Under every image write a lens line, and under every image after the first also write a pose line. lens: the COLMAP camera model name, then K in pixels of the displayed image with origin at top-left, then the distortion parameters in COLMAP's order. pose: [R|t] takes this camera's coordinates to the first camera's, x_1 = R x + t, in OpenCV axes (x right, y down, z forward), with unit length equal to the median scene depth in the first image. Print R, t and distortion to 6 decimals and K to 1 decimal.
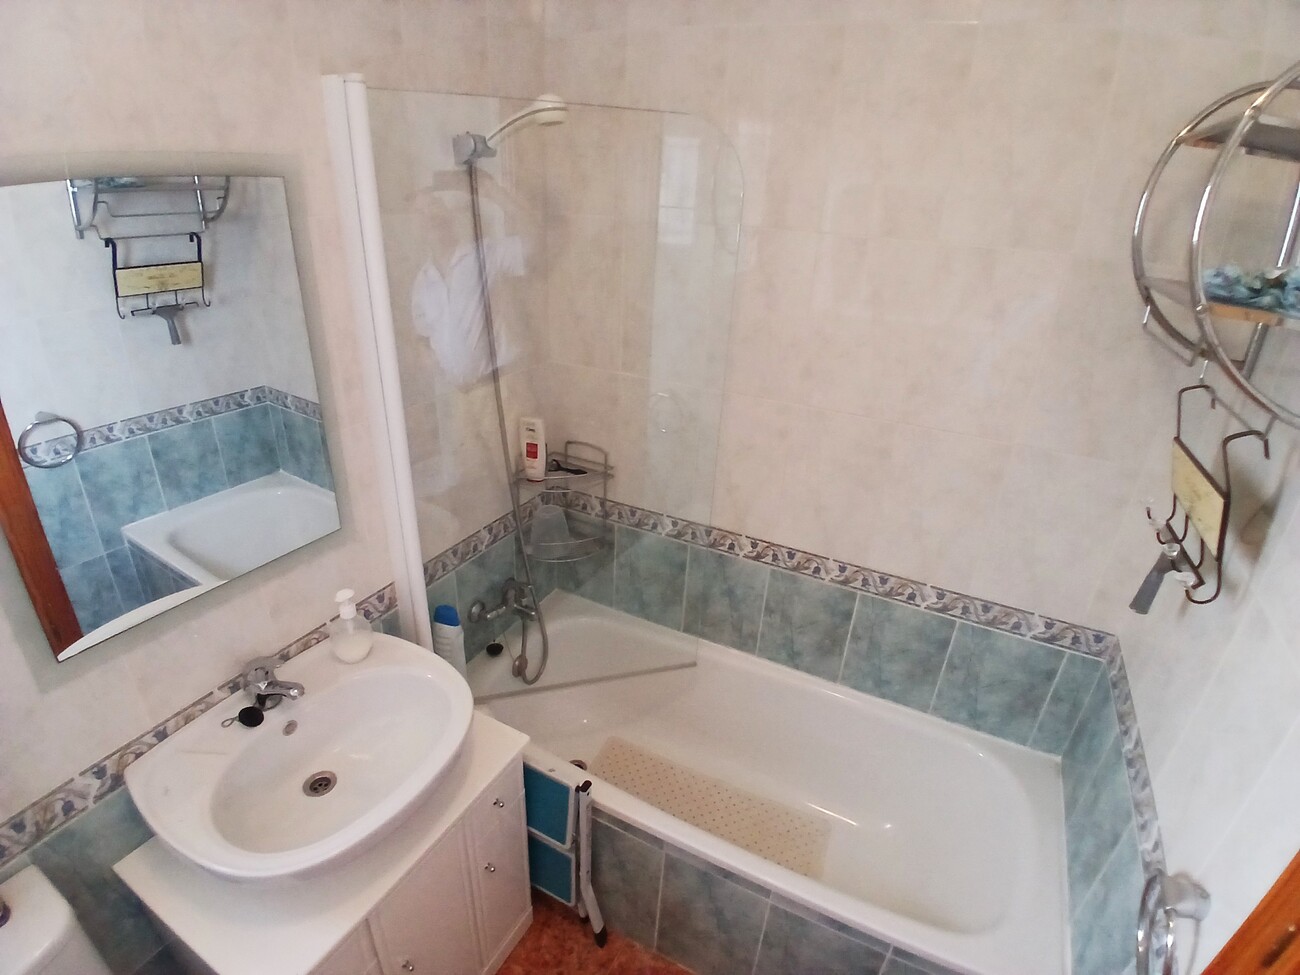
lens RADIAL K [[644.6, 0, 649.8], [0, 644.6, 495.4], [0, 0, 1]] dist [0.004358, -0.046153]
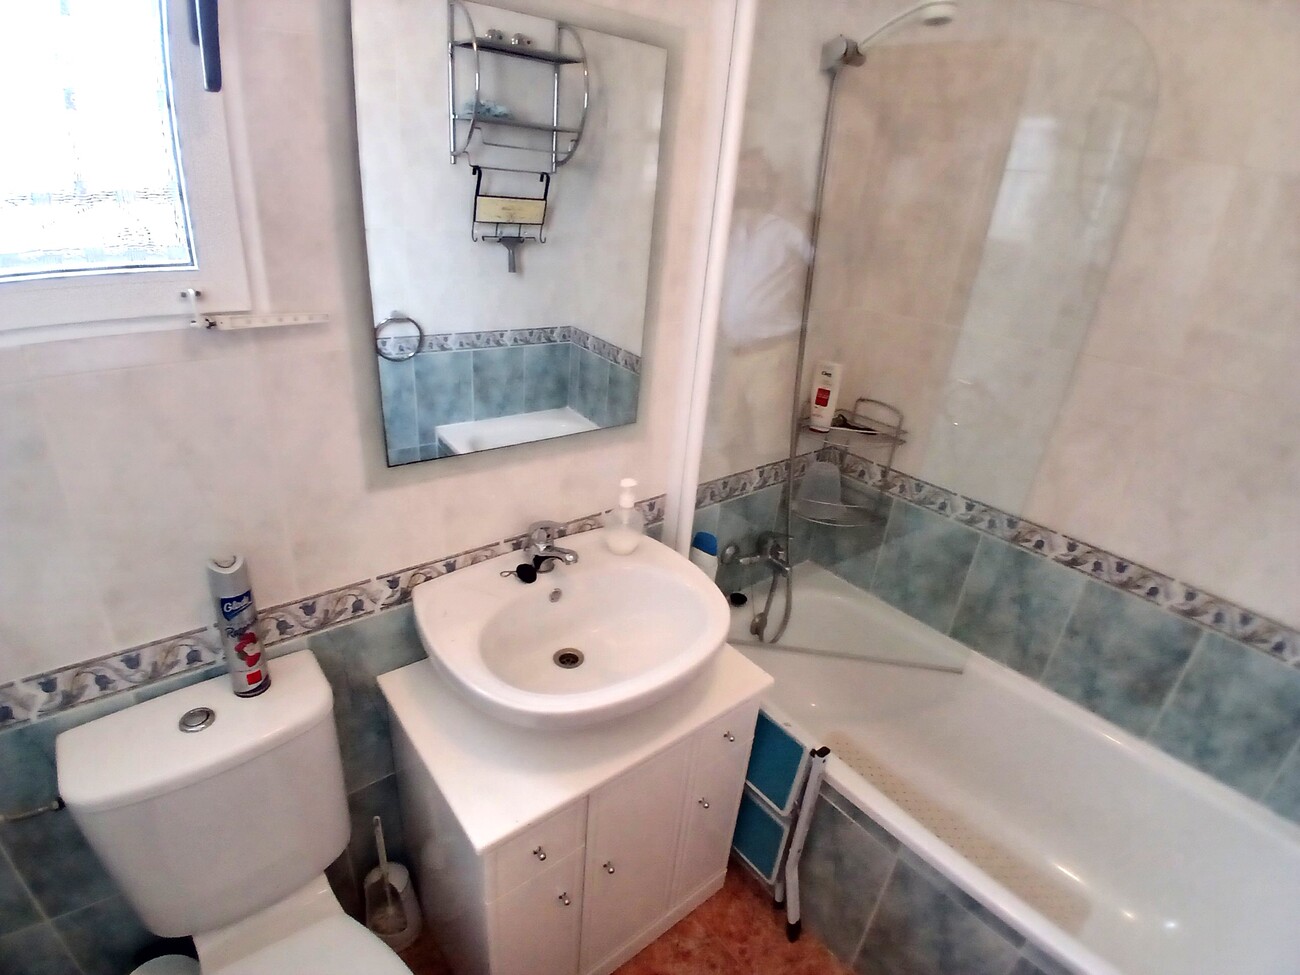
lens RADIAL K [[644.6, 0, 649.8], [0, 644.6, 495.4], [0, 0, 1]] dist [0.004358, -0.046153]
pose [[0.919806, 0.191638, -0.342390, -0.065732], [-0.201924, 0.979385, 0.005715, 0.114962], [0.336427, 0.063880, 0.939540, 0.042314]]
